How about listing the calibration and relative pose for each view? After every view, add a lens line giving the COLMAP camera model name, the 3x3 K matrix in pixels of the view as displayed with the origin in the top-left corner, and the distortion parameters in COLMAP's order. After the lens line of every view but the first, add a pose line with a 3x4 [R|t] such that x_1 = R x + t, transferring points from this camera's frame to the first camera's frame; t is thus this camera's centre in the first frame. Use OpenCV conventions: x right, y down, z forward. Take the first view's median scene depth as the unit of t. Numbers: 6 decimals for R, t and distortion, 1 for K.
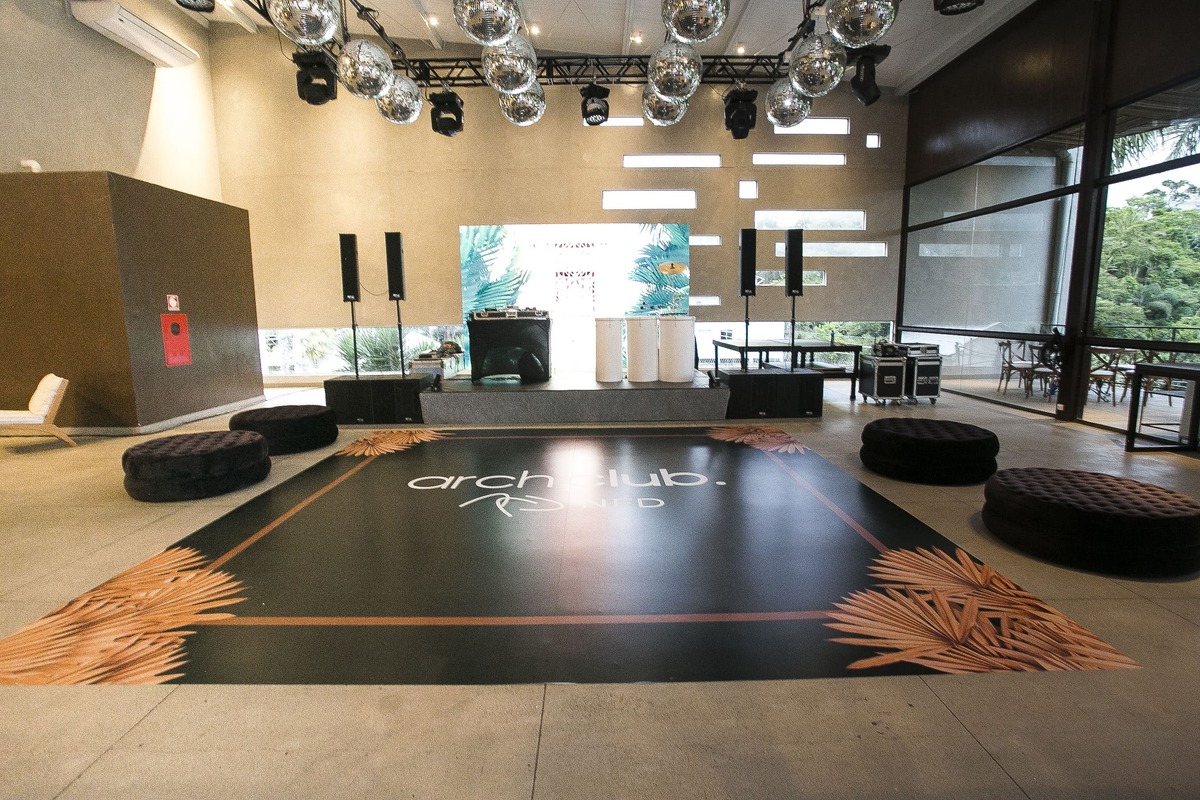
lens RADIAL K [[571.6, 0, 600.0], [0, 571.6, 400.0], [0, 0, 1]] dist [-0.067866, 0.021333]
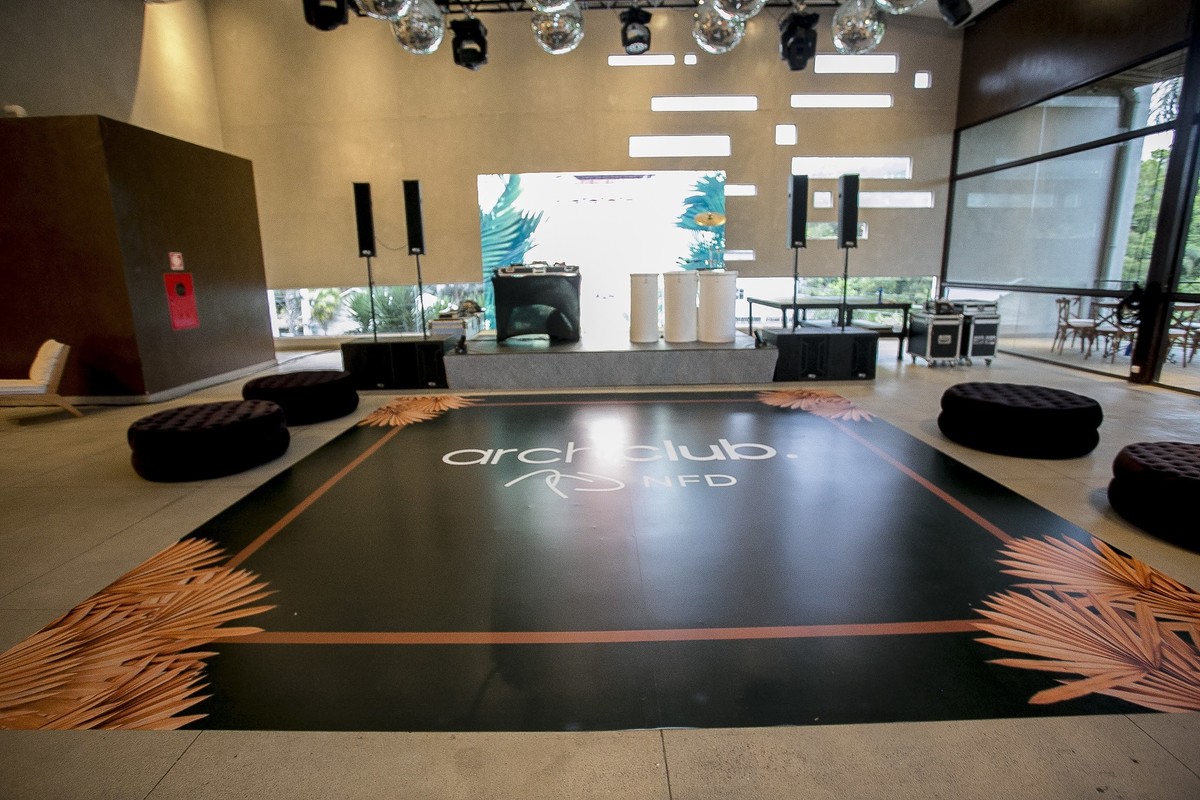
lens RADIAL K [[571.2, 0, 600.3], [0, 571.2, 399.3], [0, 0, 1]] dist [-0.072752, 0.021700]
pose [[0.999907, -0.004371, -0.012886, -0.055215], [0.005256, 0.997568, 0.069496, -0.005053], [0.012551, -0.069558, 0.997499, 0.078886]]
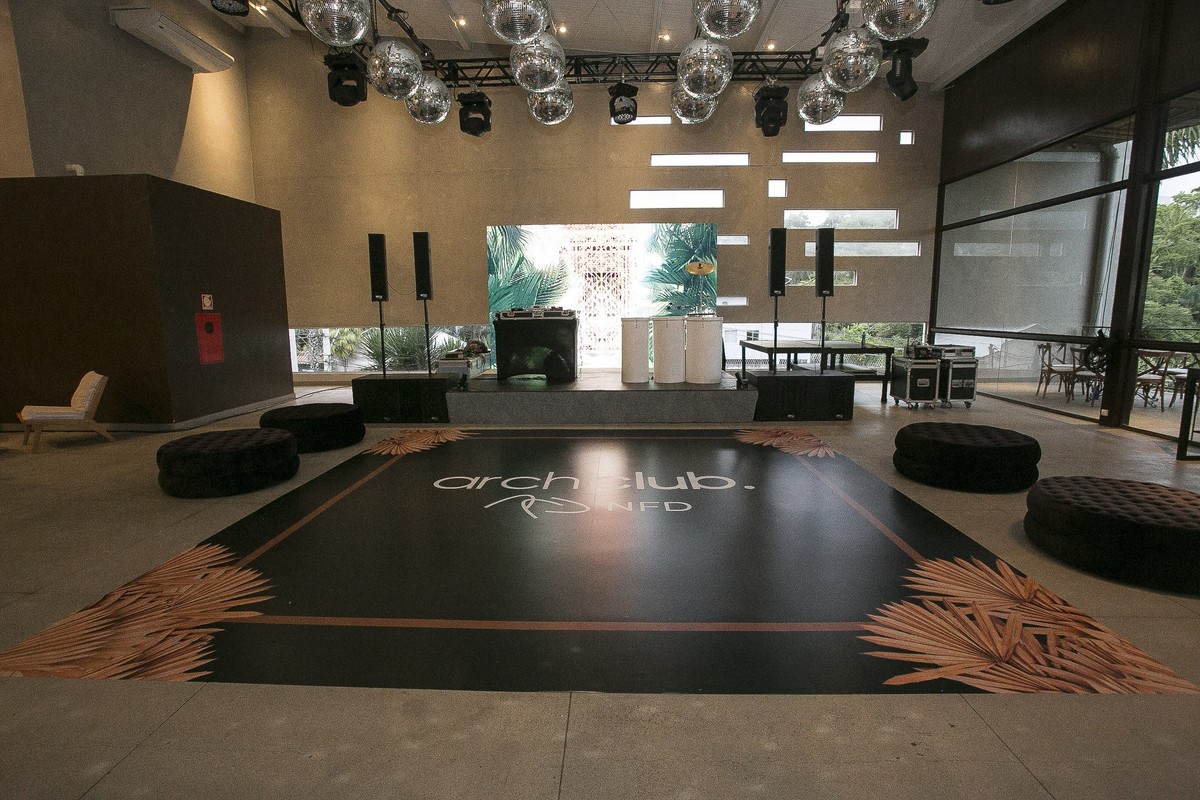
lens RADIAL K [[571.6, 0, 600.0], [0, 571.6, 400.0], [0, 0, 1]] dist [-0.067866, 0.021333]
pose [[0.999059, 0.008511, -0.042537, -0.003000], [-0.008518, 0.999964, 0.000031, -0.001434], [0.042536, 0.000331, 0.999095, 0.007730]]
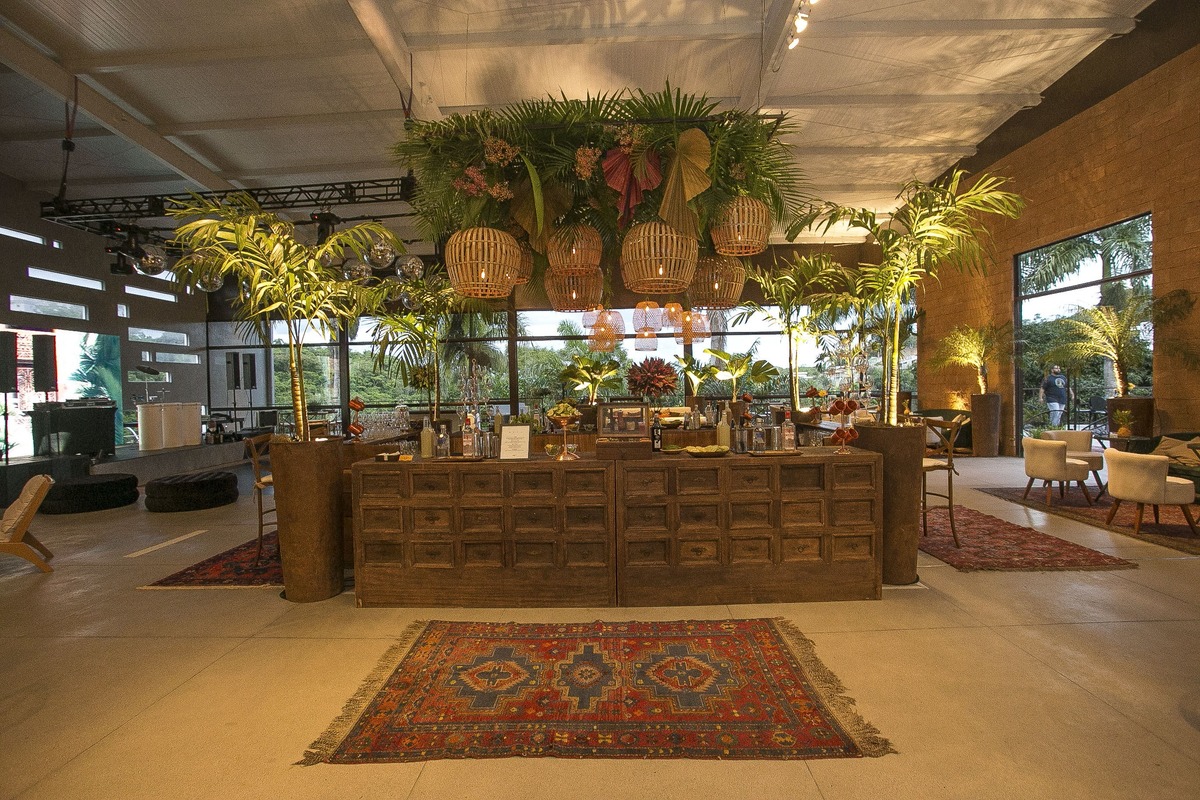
lens RADIAL K [[571.6, 0, 600.0], [0, 571.6, 400.0], [0, 0, 1]] dist [-0.067866, 0.021333]
pose [[0.030843, -0.012220, 0.999450, -1.639231], [0.175581, 0.984443, 0.006618, 0.038128], [-0.983982, 0.175280, 0.032508, -0.185506]]
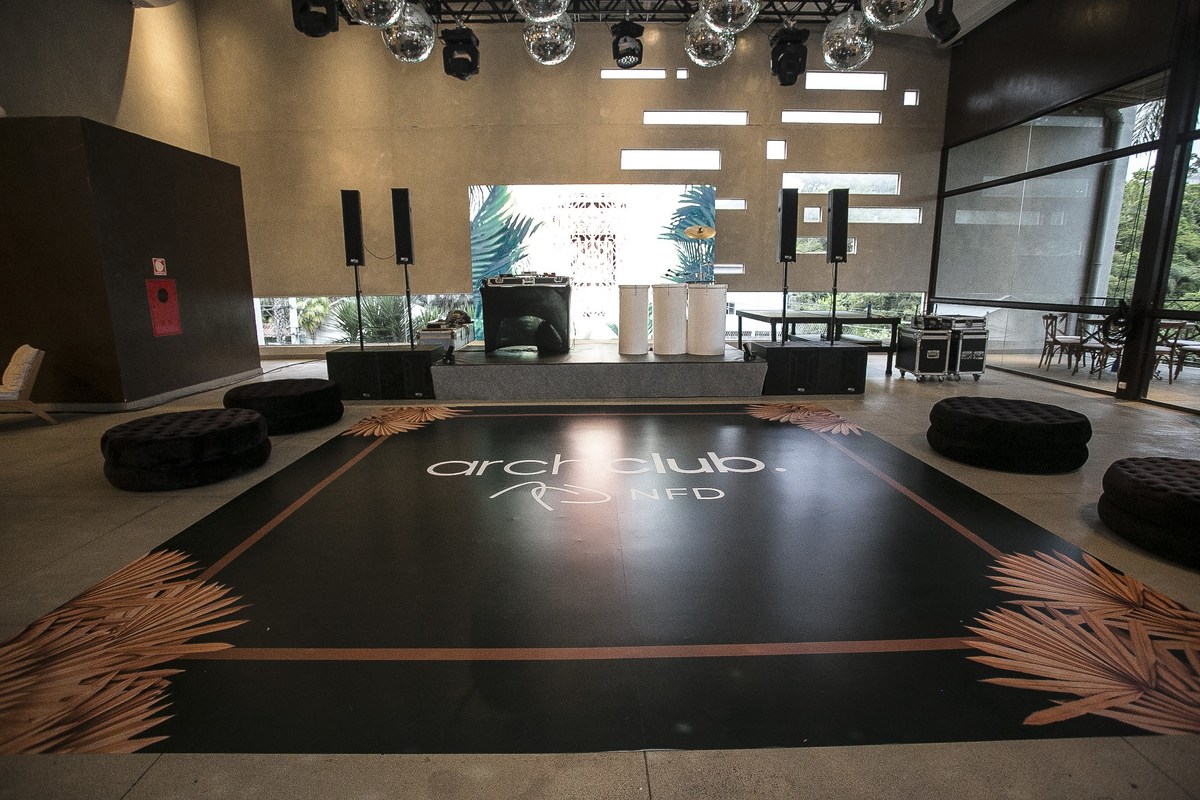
lens RADIAL K [[571.6, 0, 600.0], [0, 571.6, 400.0], [0, 0, 1]] dist [-0.067866, 0.021333]
pose [[0.999982, 0.004124, 0.004352, -0.052656], [-0.004328, 0.998843, 0.047890, -0.002836], [-0.004149, -0.047908, 0.998843, 0.085152]]
